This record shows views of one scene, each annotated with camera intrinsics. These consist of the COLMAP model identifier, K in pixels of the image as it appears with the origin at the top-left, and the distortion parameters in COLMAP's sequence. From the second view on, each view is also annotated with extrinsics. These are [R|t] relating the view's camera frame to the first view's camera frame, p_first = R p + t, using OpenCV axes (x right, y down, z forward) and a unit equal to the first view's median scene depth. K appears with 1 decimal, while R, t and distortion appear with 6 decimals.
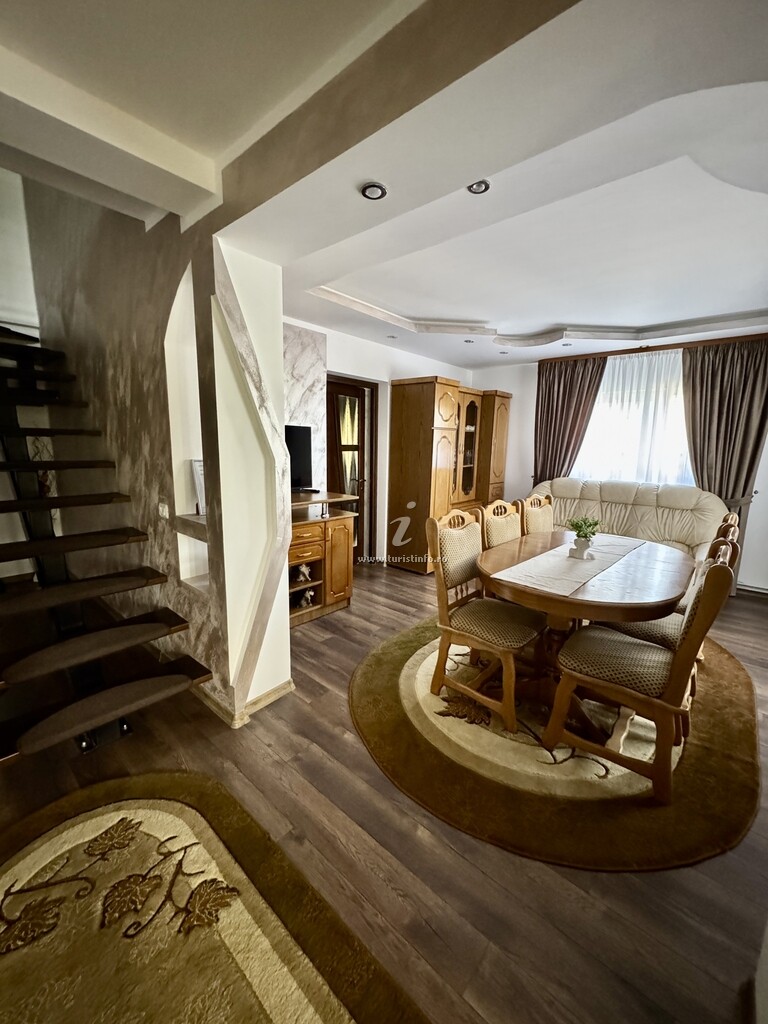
lens RADIAL K [[410.0, 0, 384.0], [0, 410.0, 512.0], [0, 0, 1]] dist [-0.000042, -0.000141]
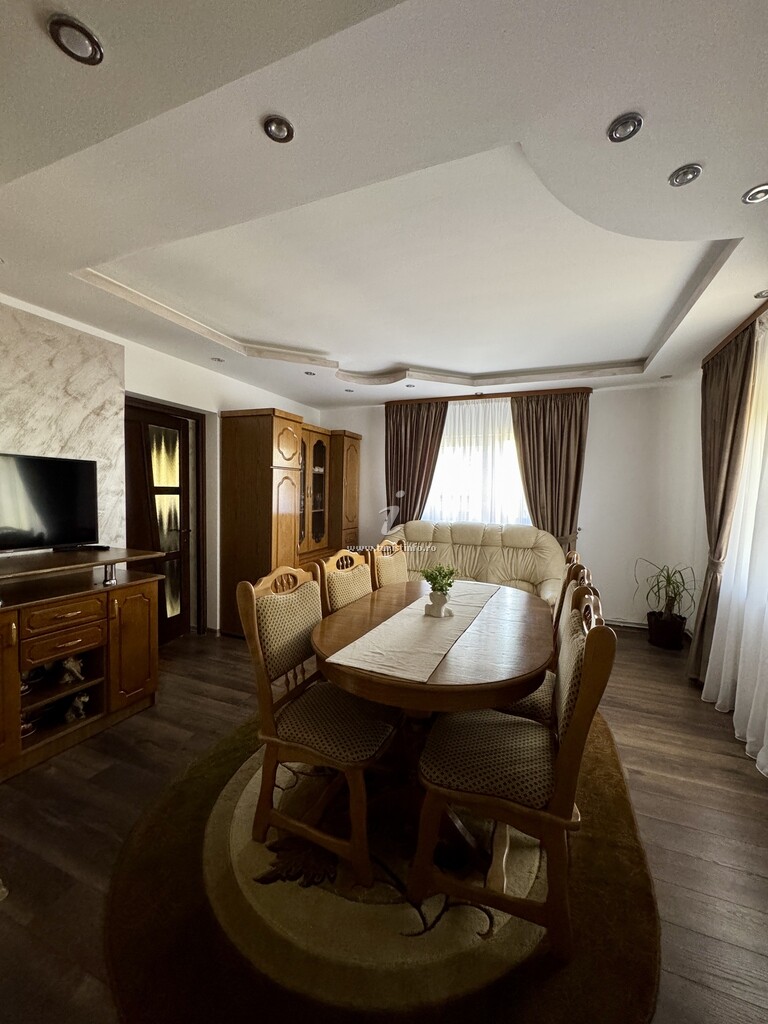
lens RADIAL K [[410.0, 0, 384.0], [0, 410.0, 512.0], [0, 0, 1]] dist [-0.000042, -0.000141]
pose [[0.946643, -0.019475, 0.321697, 0.073890], [0.055444, 0.993132, -0.103029, -0.011745], [-0.317481, 0.115368, 0.941221, 0.149701]]
